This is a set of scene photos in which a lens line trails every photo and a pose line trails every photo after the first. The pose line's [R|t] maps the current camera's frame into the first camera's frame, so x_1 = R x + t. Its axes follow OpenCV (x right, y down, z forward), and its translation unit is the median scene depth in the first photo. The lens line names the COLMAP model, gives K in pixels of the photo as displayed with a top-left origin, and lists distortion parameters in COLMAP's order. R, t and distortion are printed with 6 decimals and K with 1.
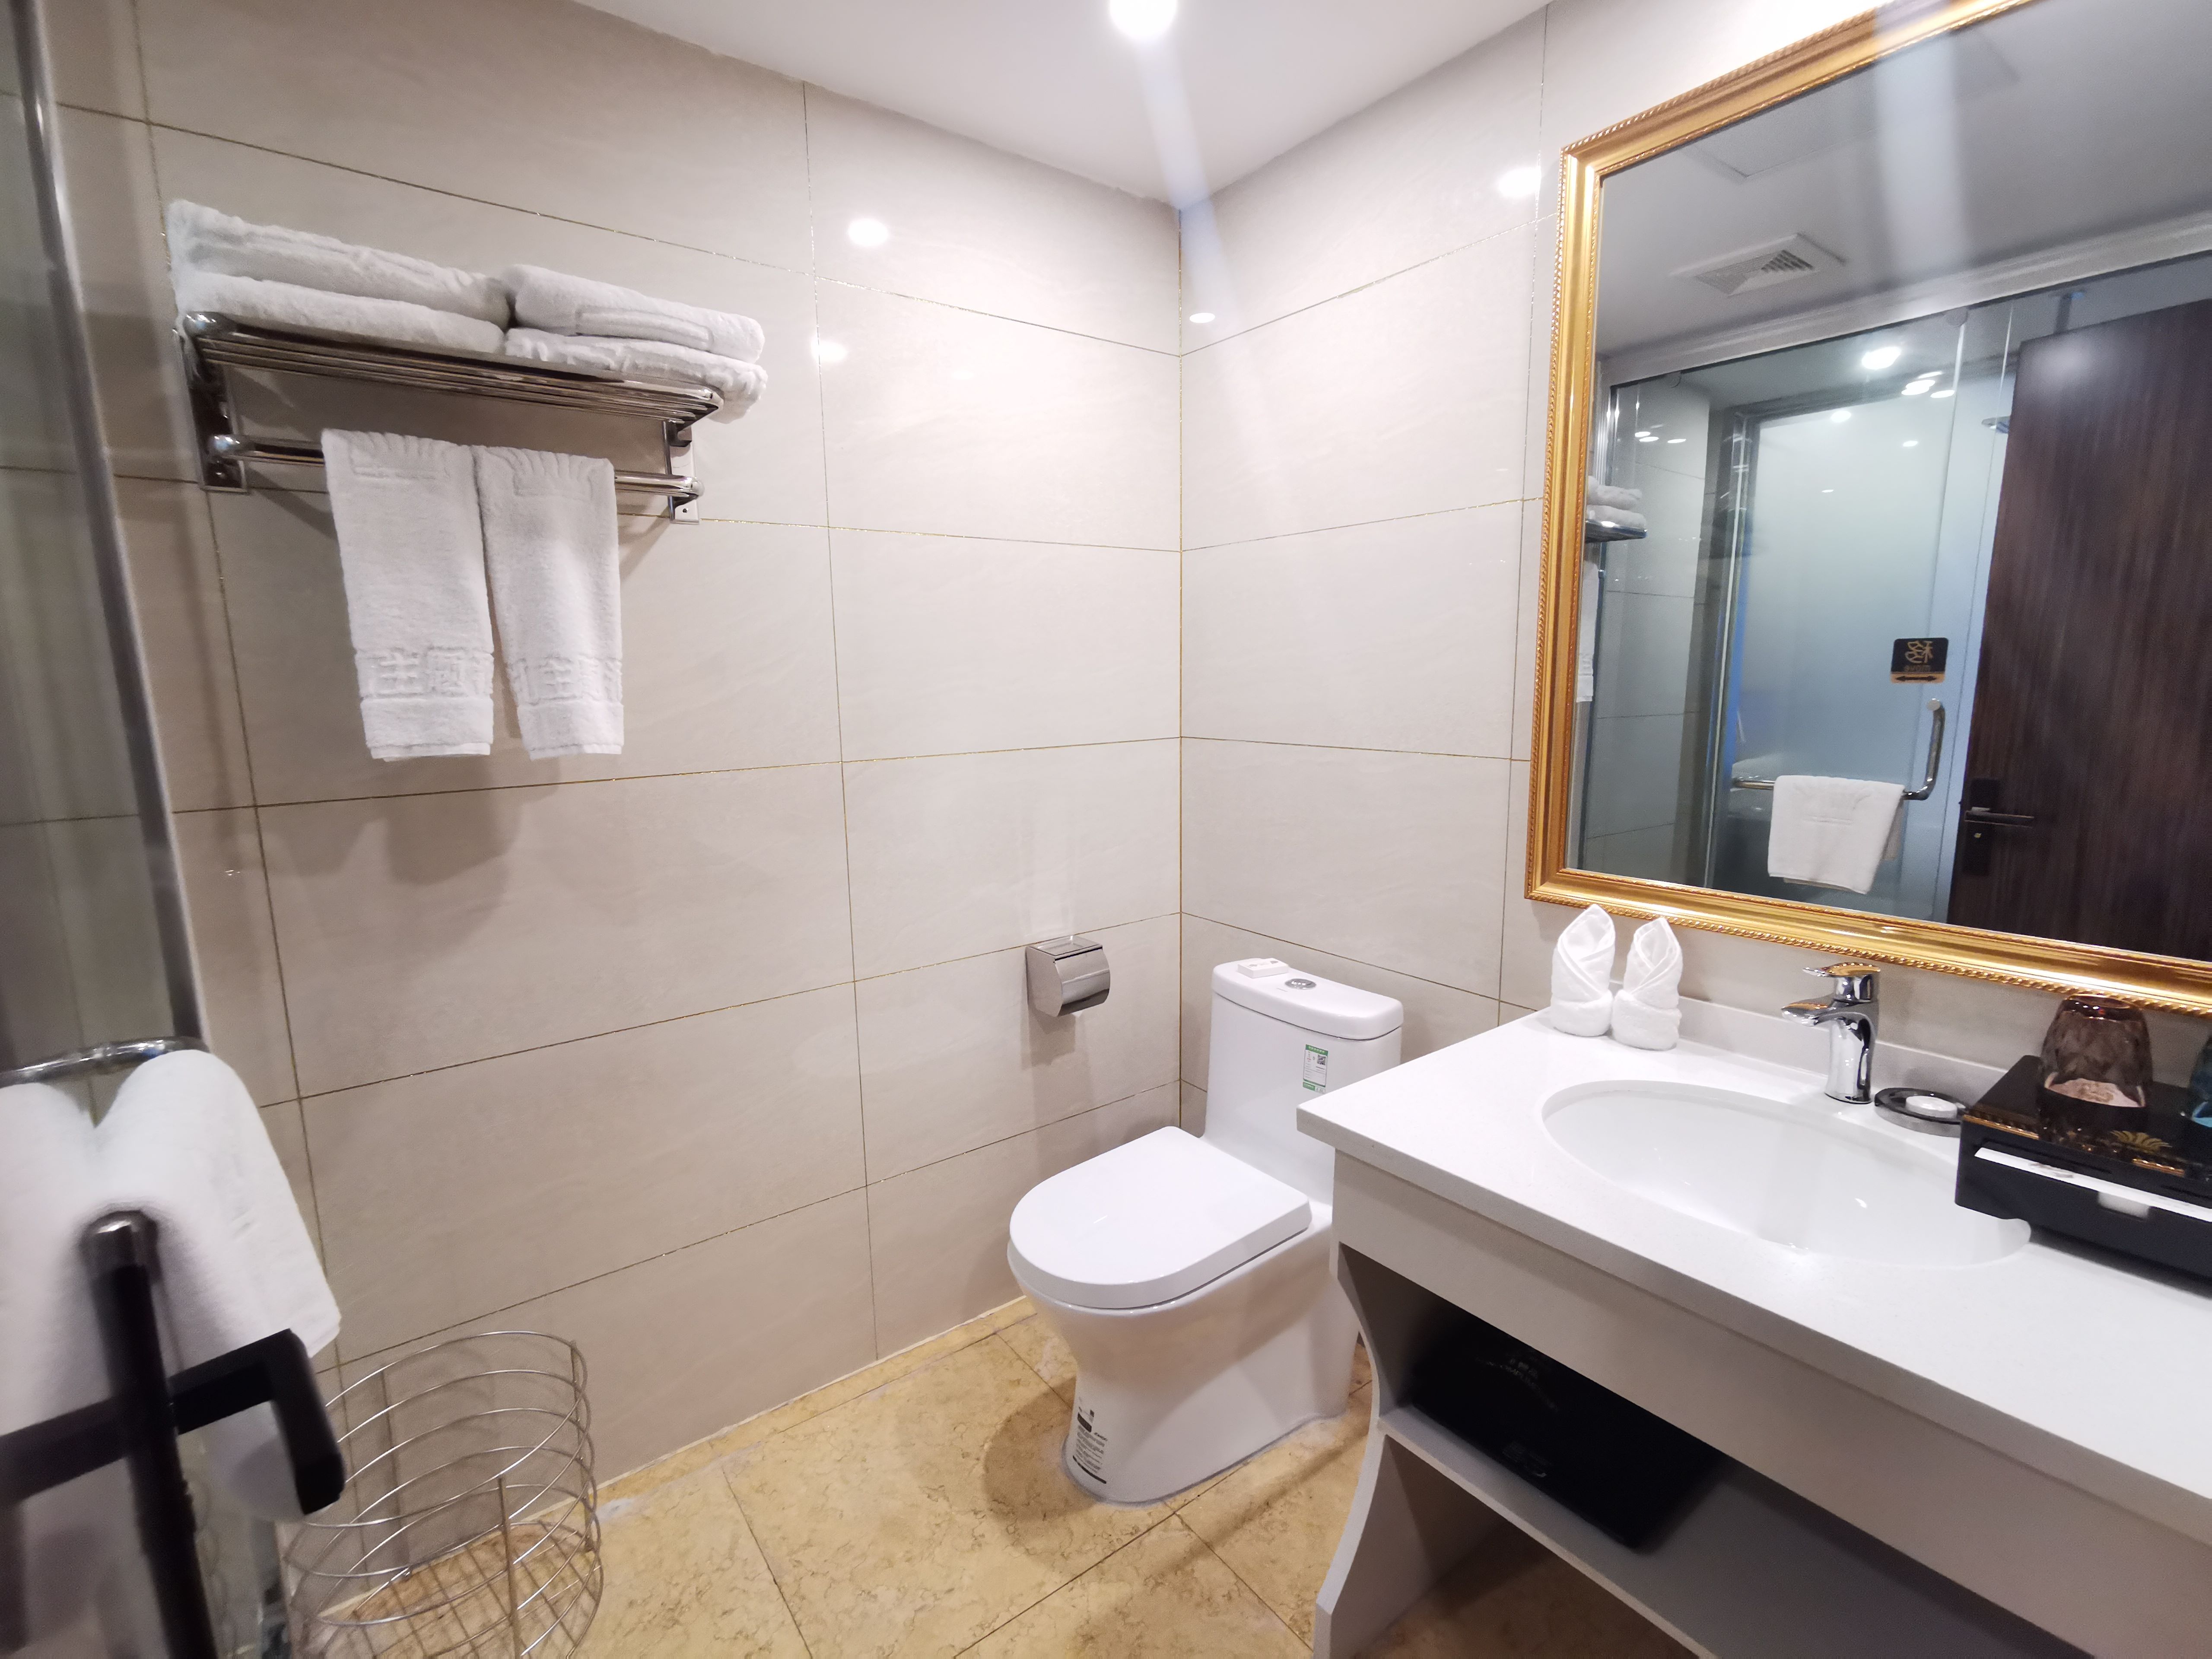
lens RADIAL K [[1020.8, 0, 1097.7], [0, 1020.8, 826.6], [0, 0, 1]] dist [0.015378, 0.000795]
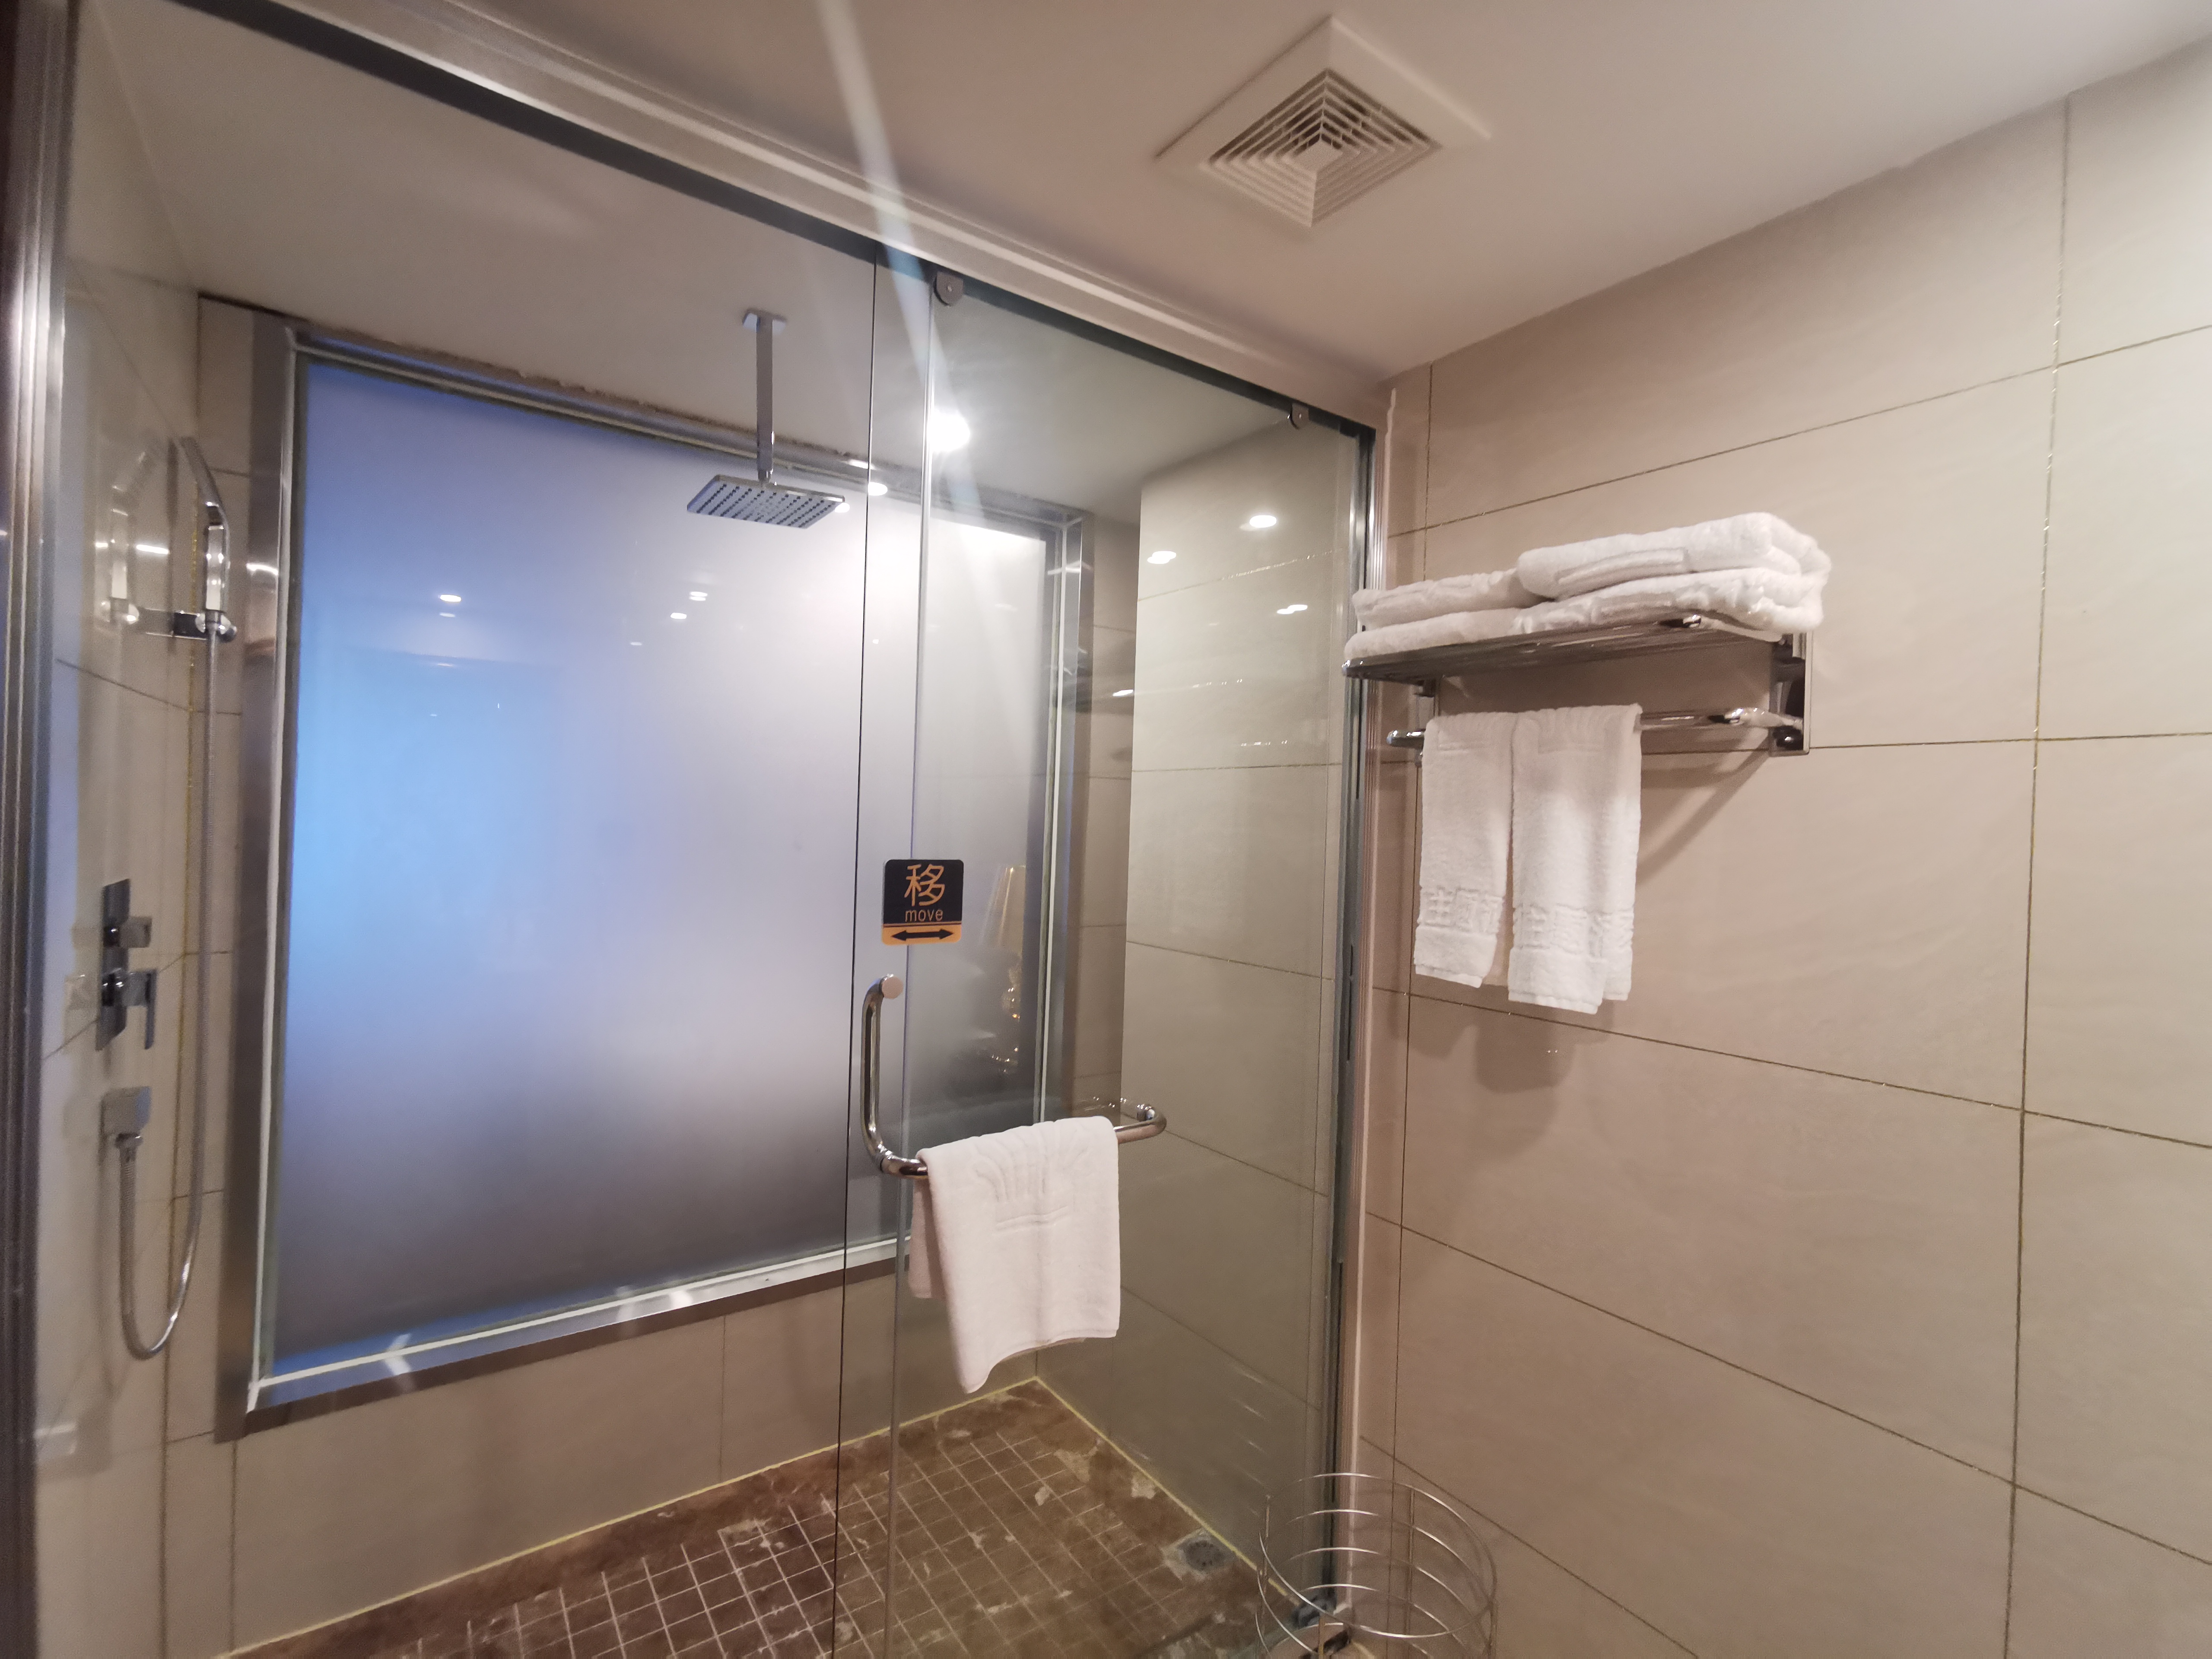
lens RADIAL K [[1020.8, 0, 1095.5], [0, 1020.8, 828.2], [0, 0, 1]] dist [0.015378, 0.000795]
pose [[-0.020241, 0.024482, -0.999495, 0.508953], [-0.188970, 0.981587, 0.027871, -0.192824], [0.981774, 0.189439, -0.015242, 0.592123]]
